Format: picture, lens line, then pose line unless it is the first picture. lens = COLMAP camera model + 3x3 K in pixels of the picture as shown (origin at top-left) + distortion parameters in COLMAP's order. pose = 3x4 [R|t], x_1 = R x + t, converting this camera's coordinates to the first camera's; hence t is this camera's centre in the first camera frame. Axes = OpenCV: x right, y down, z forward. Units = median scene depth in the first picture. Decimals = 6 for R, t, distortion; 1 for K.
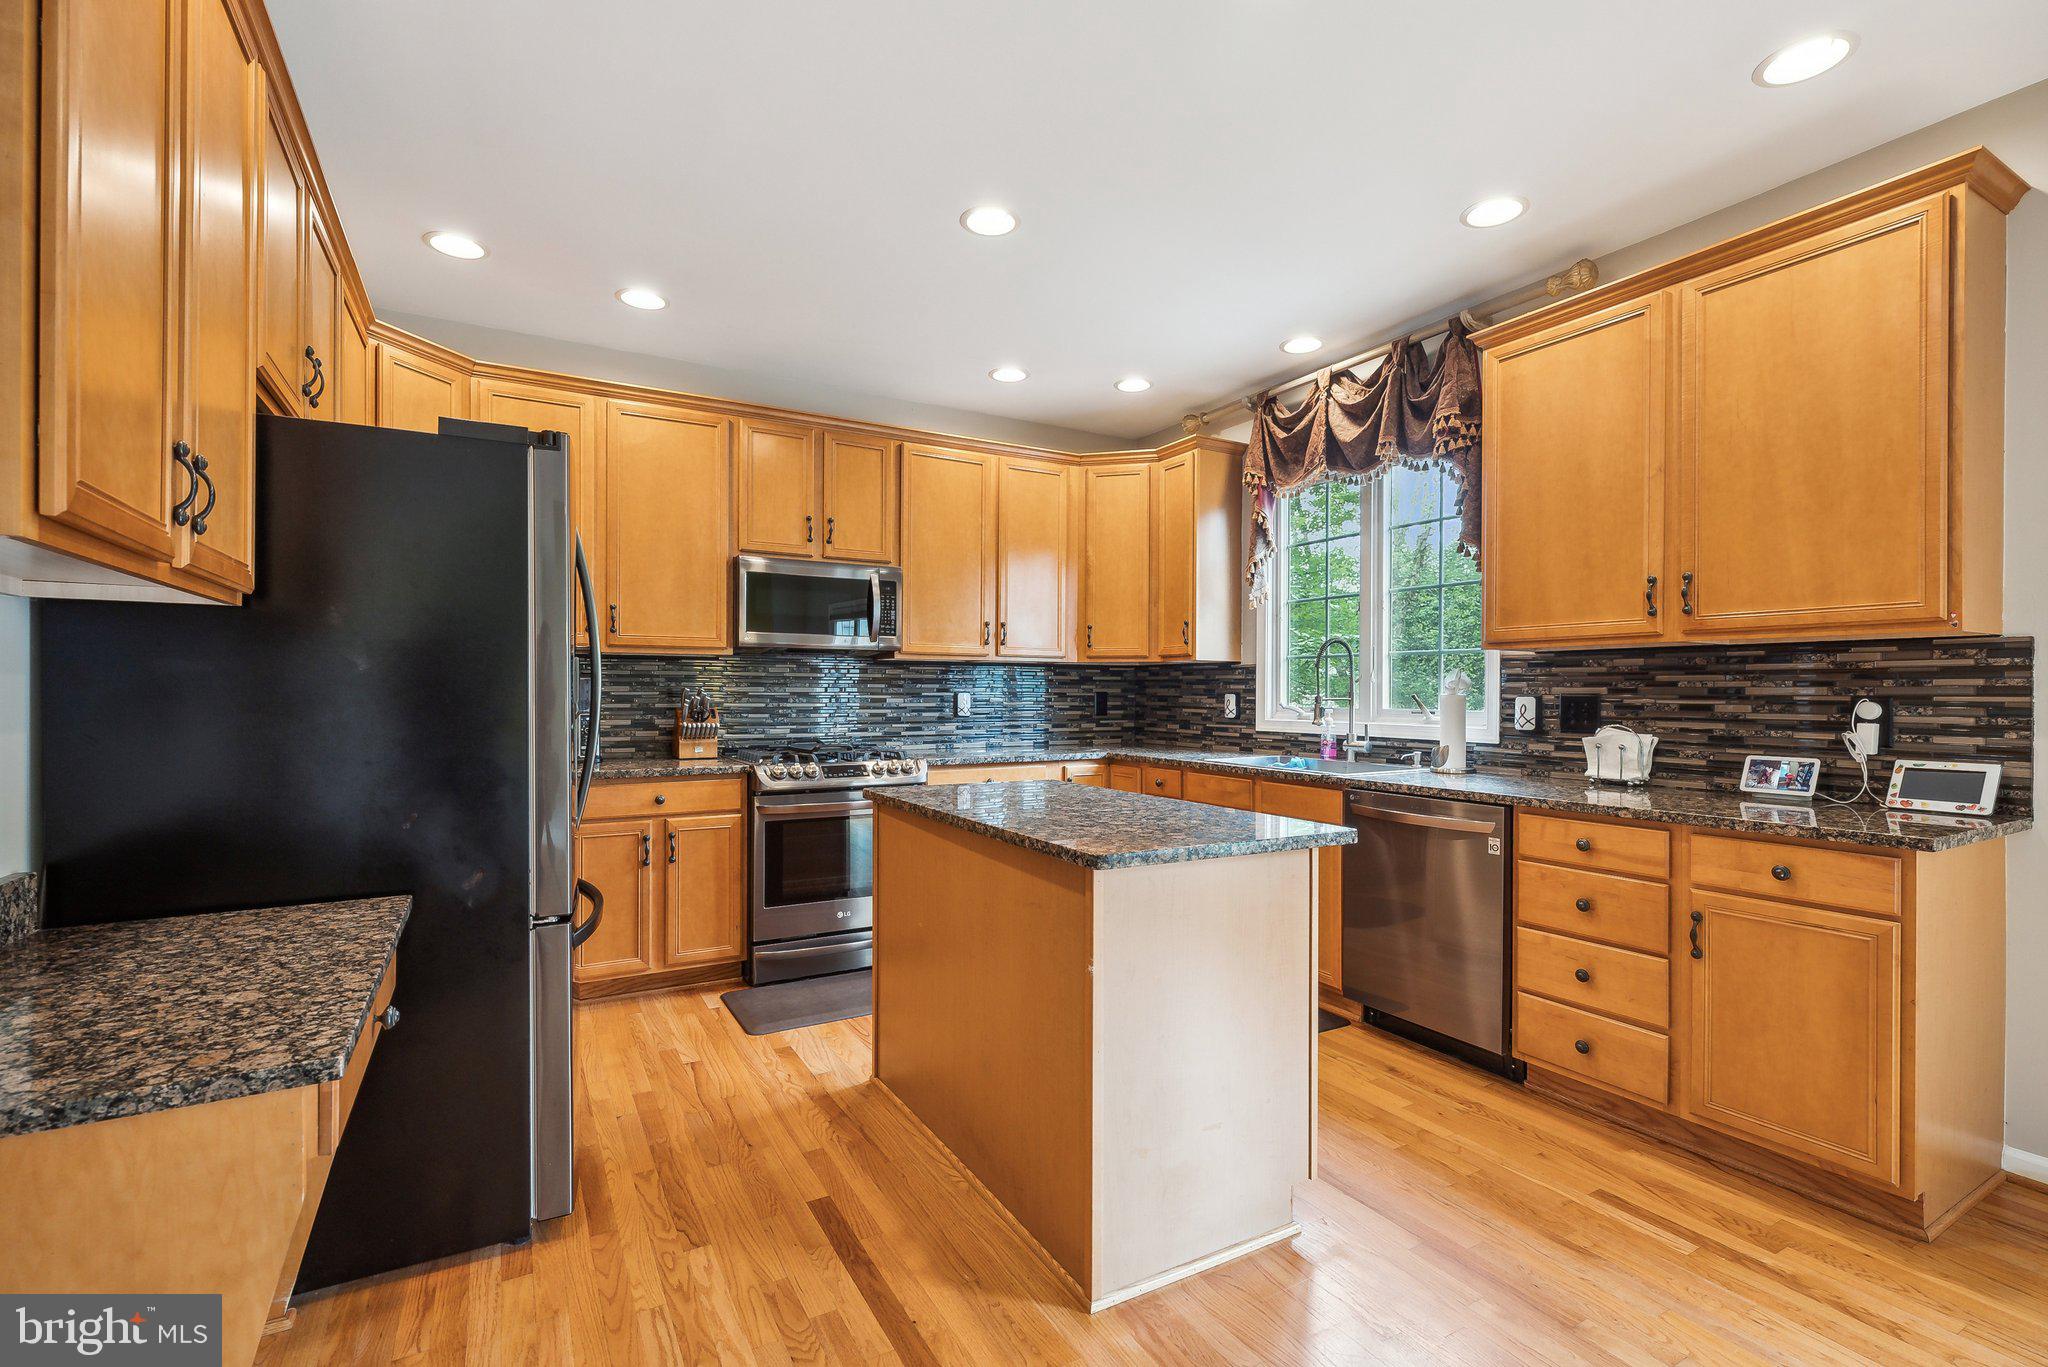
lens RADIAL K [[913.8, 0, 1022.0], [0, 913.8, 695.4], [0, 0, 1]] dist [0.000236, -0.000122]
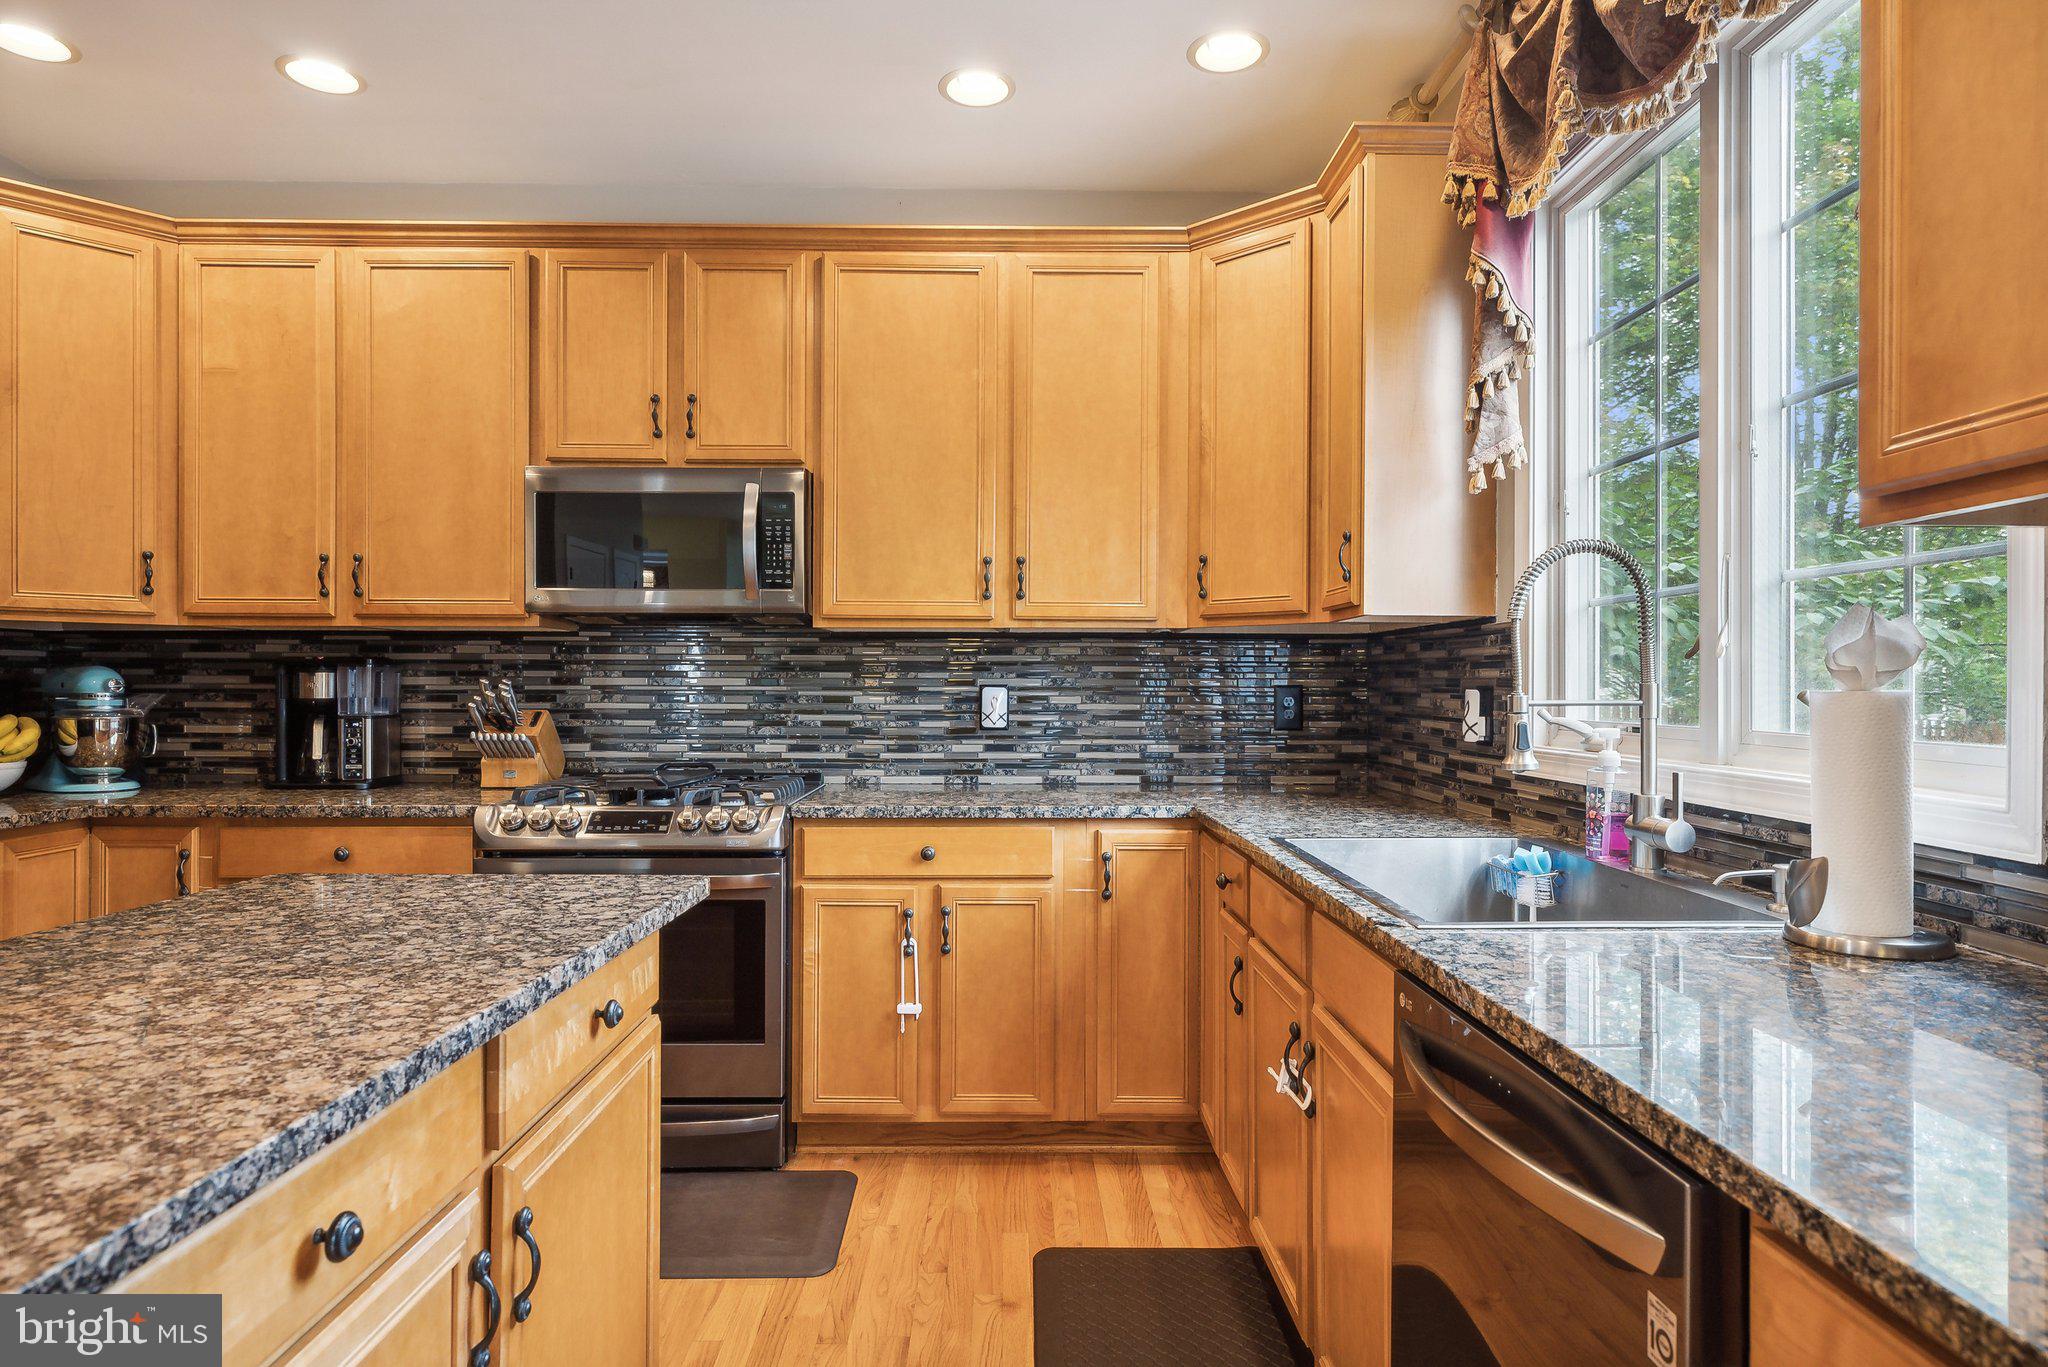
lens RADIAL K [[1160.3, 0, 1018.4], [0, 1160.3, 685.5], [0, 0, 1]] dist [0.000941, -0.000407]
pose [[0.876817, -0.000748, -0.480823, 0.368394], [-0.001540, 0.999989, -0.004362, -0.000727], [0.480821, 0.004565, 0.876807, 0.469615]]
